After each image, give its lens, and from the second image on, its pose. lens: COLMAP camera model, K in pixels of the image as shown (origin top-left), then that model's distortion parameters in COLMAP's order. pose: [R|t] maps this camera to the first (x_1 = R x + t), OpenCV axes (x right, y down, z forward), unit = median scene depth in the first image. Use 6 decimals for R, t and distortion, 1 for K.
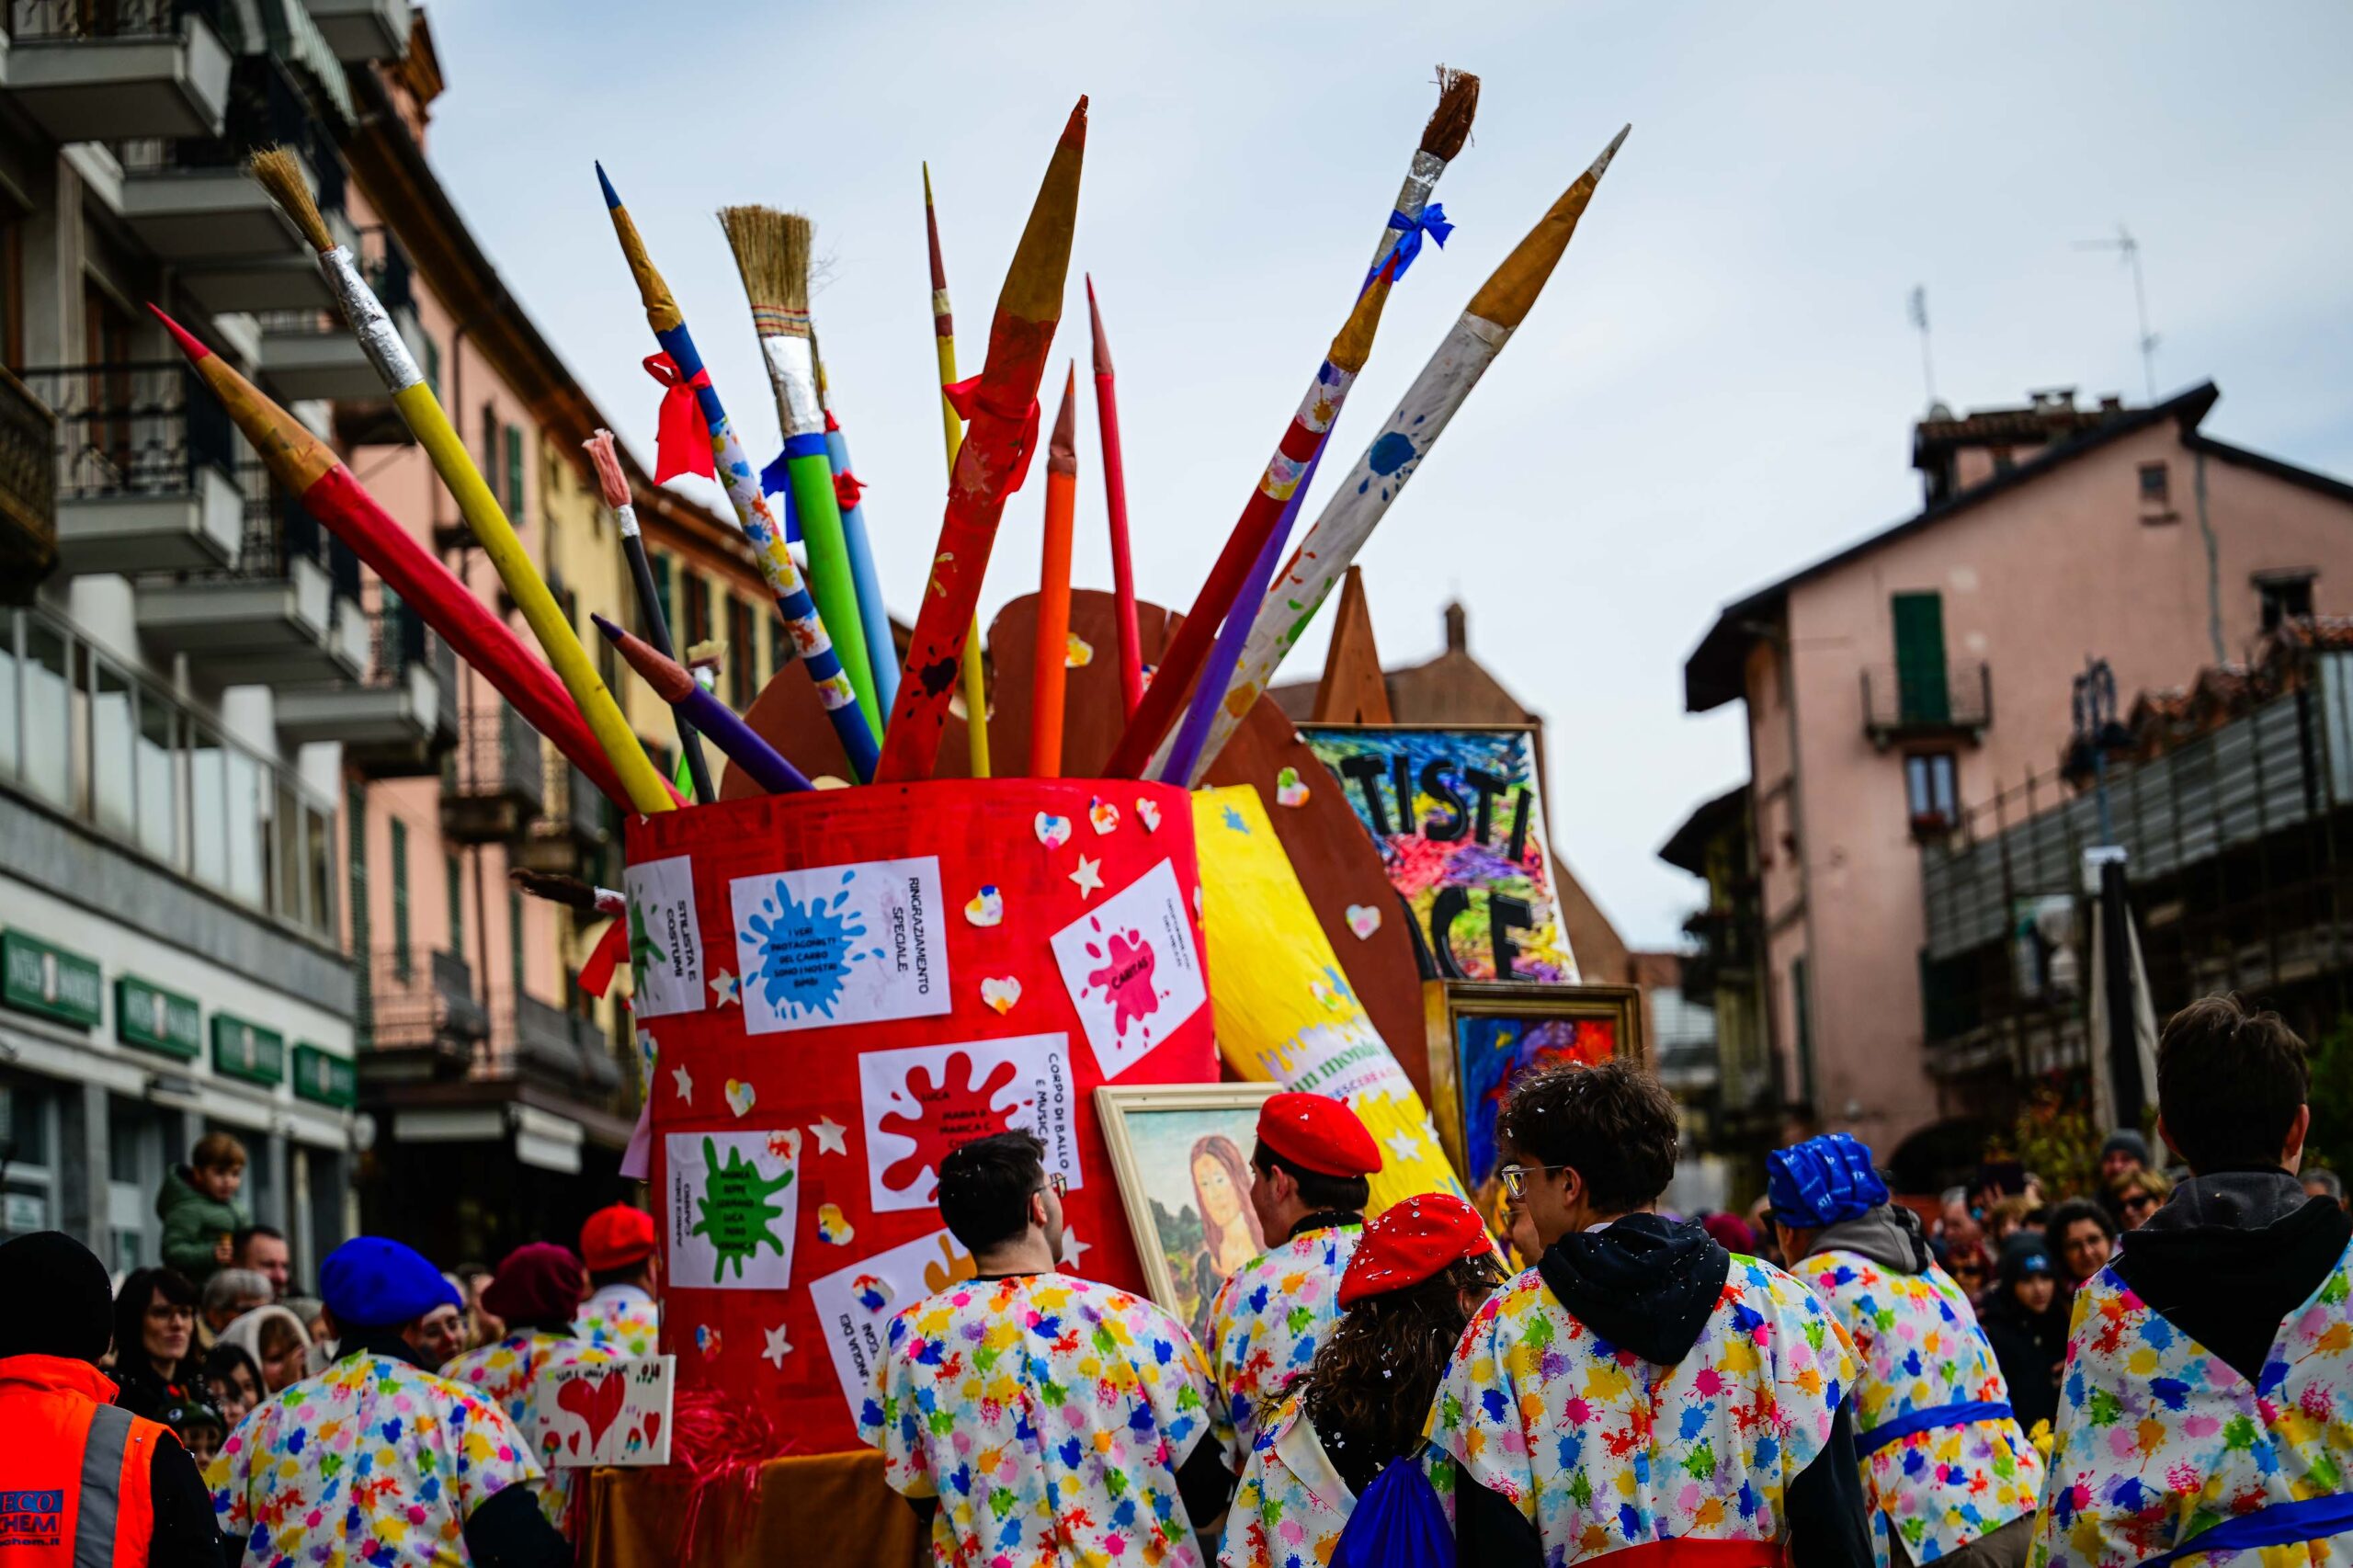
lens RADIAL K [[4730.9, 0, 1190.7], [0, 4730.9, 784.9], [0, 0, 1]] dist [0.024669, 0.000000]
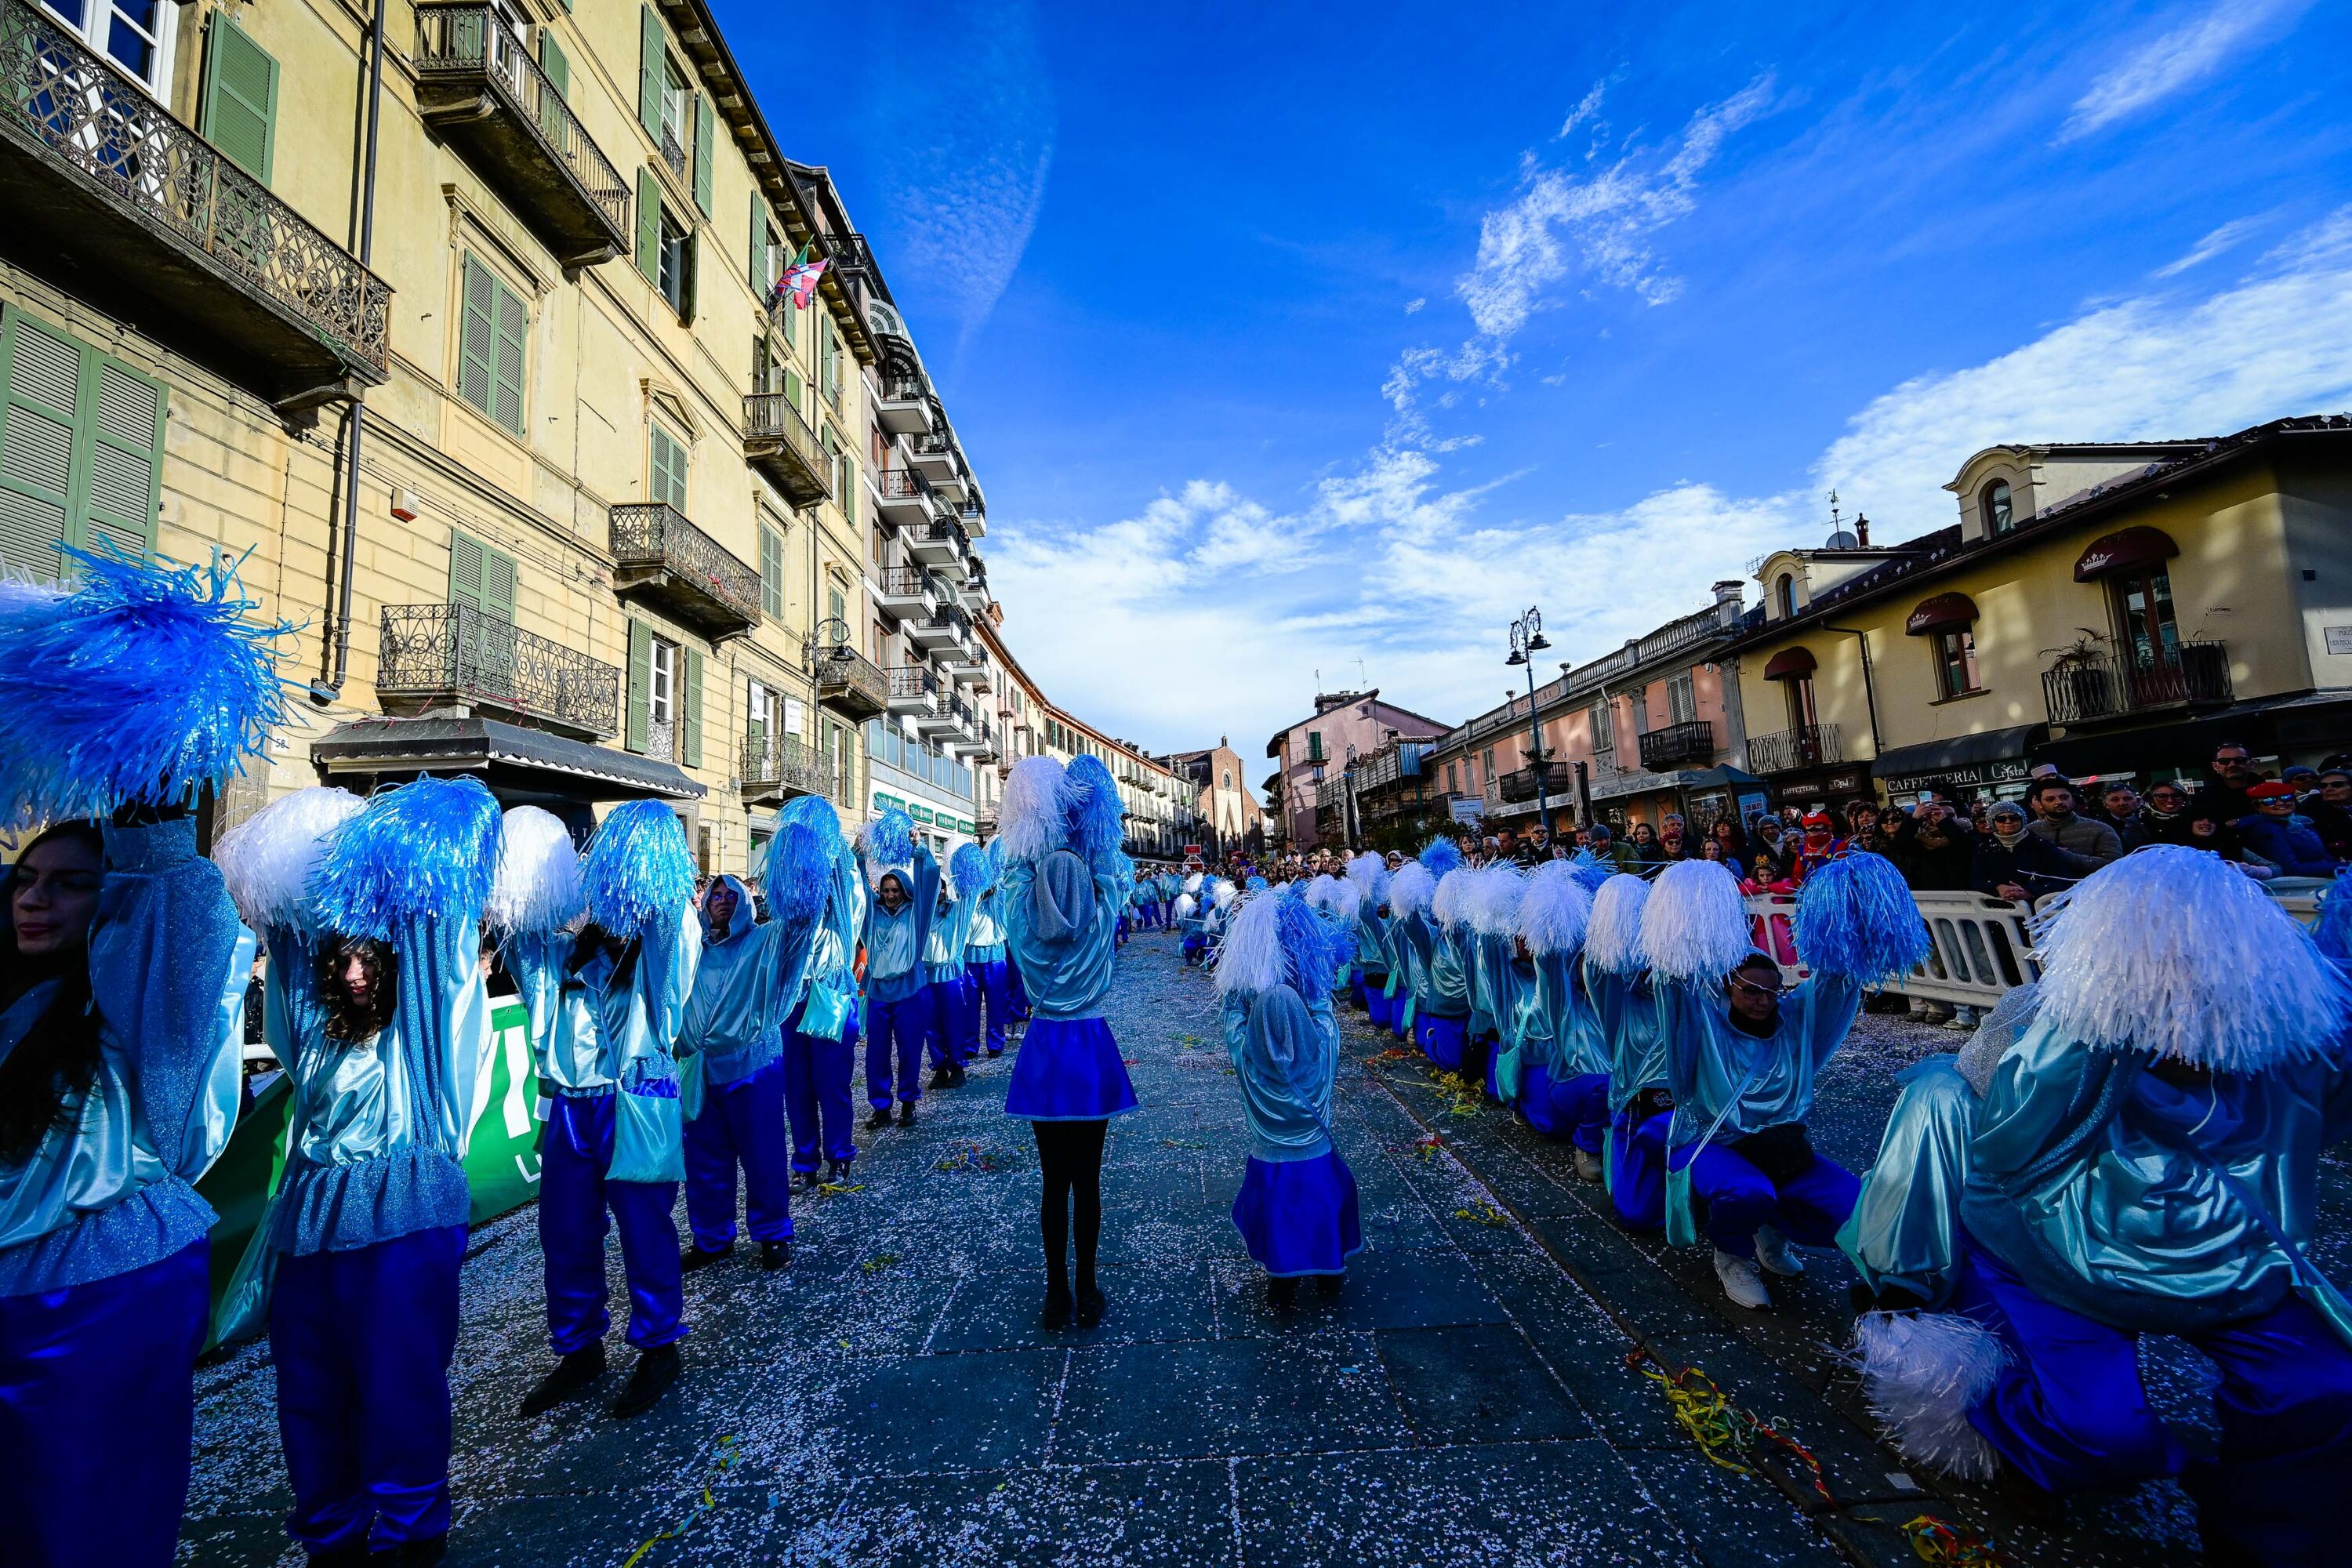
lens RADIAL K [[931.4, 0, 1159.3], [0, 931.4, 783.9], [0, 0, 1]] dist [0.001566, 0.000268]
pose [[0.999789, 0.011392, -0.017081, 0.015557], [-0.011231, 0.999892, 0.009526, 0.006058], [0.017187, -0.009332, 0.999809, 0.067743]]
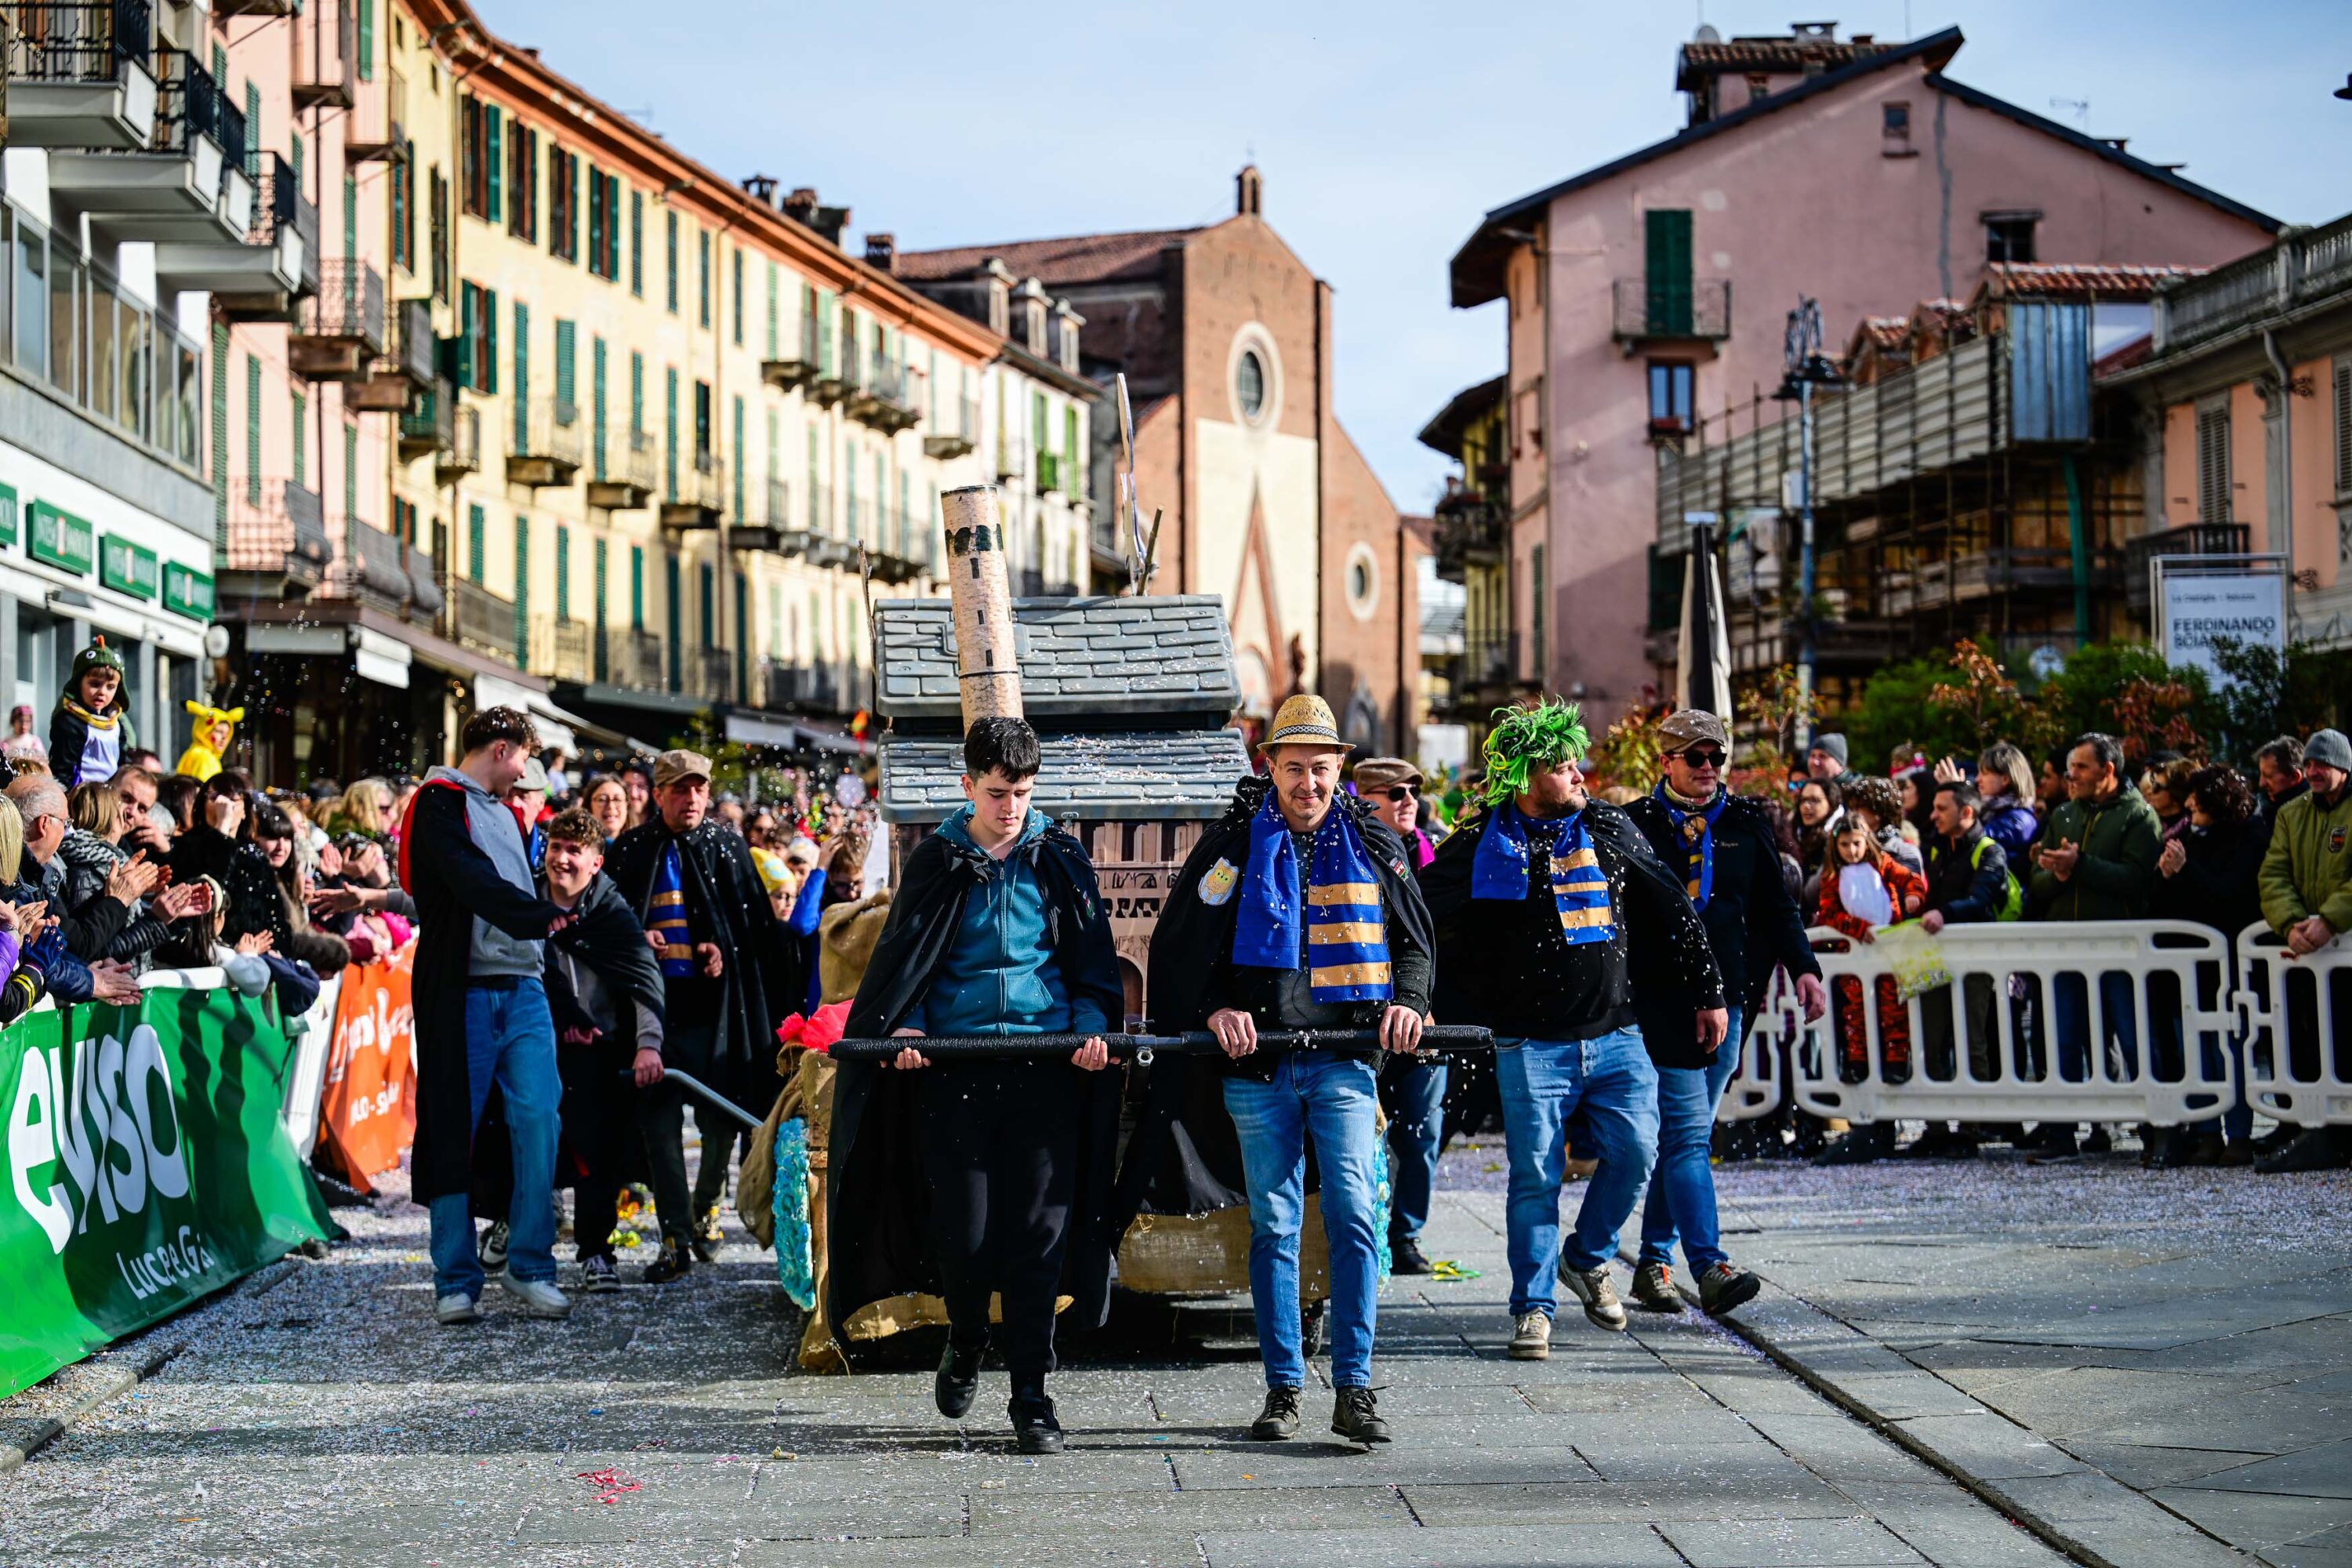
lens RADIAL K [[4729.0, 0, 1169.6], [0, 4729.0, 787.9], [0, 0, 1]] dist [0.024669, 0.000000]
pose [[0.997559, 0.053764, 0.044561, 0.000443], [-0.057870, 0.993634, 0.096659, -0.010198], [-0.039080, -0.099001, 0.994320, -0.091693]]
